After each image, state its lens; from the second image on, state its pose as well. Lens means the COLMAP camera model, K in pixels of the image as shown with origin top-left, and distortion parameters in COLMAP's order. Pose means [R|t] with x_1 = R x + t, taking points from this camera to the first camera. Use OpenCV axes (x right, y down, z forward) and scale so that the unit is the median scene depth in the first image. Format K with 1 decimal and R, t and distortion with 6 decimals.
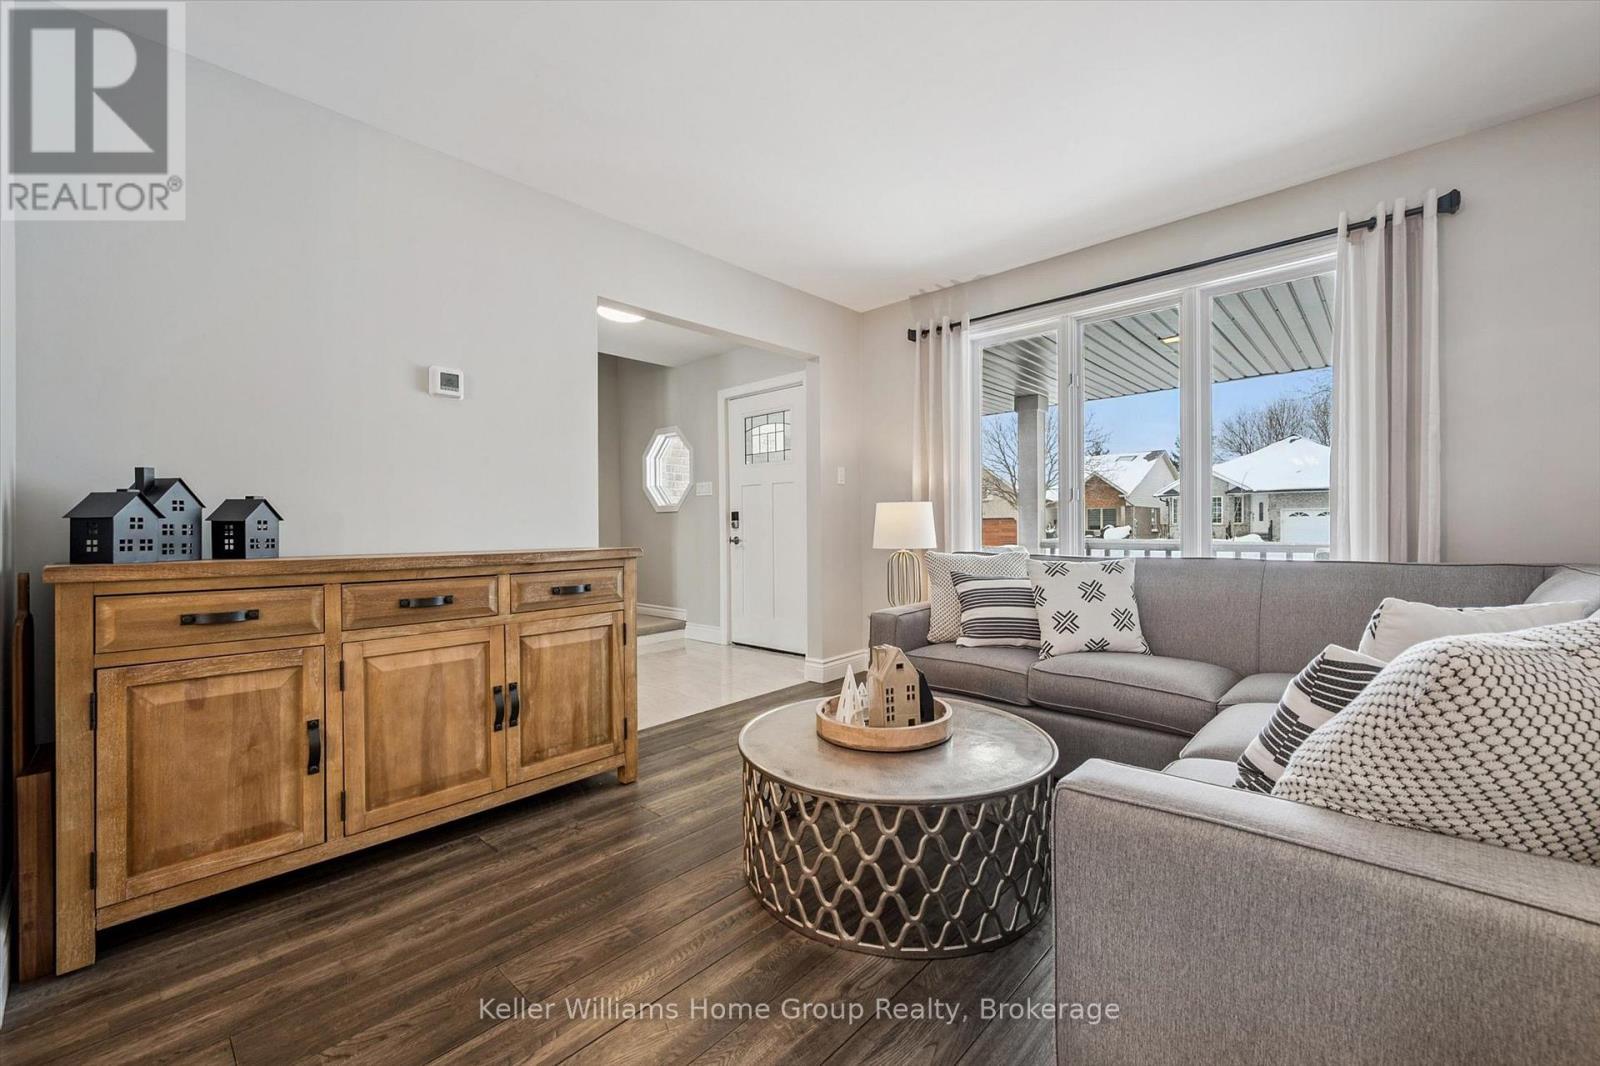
lens RADIAL K [[642.6, 0, 808.2], [0, 642.6, 529.2], [0, 0, 1]] dist [-0.000208, -0.000123]
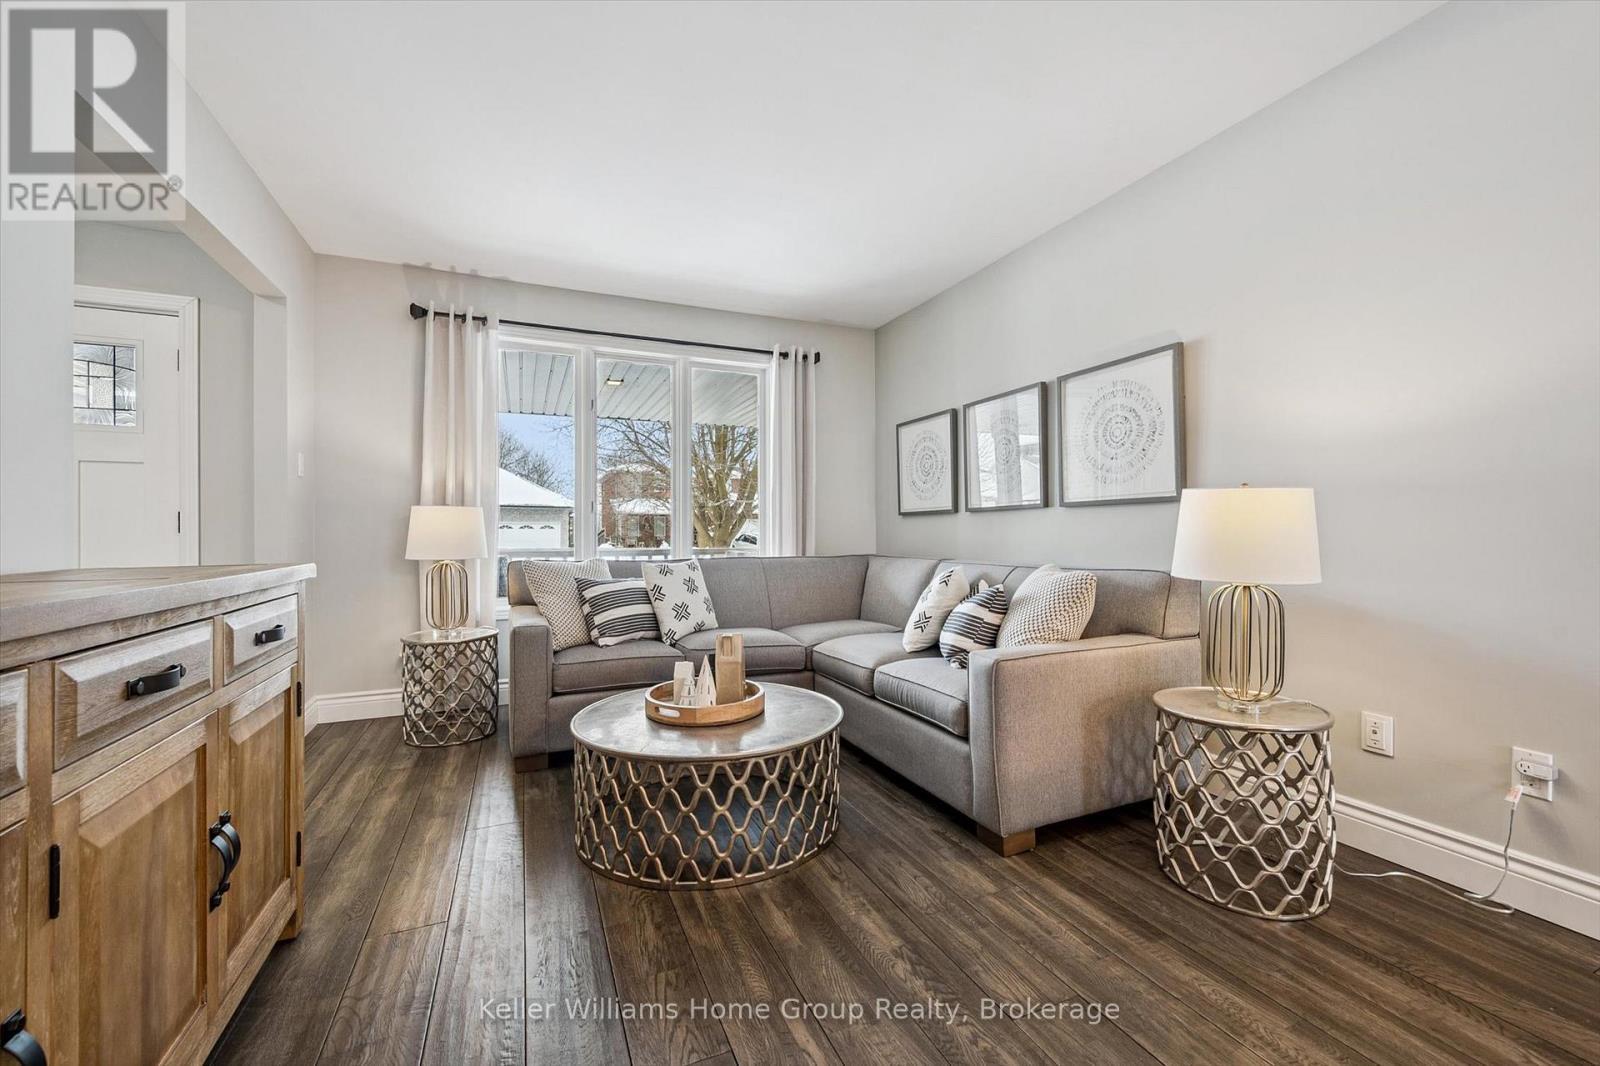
lens RADIAL K [[642.6, 0, 805.5], [0, 642.6, 534.4], [0, 0, 1]] dist [-0.000208, -0.000123]
pose [[0.405698, 0.007695, 0.913975, -0.600127], [0.001846, 0.999956, -0.009238, 0.007208], [-0.914005, 0.005435, 0.405666, 0.263349]]
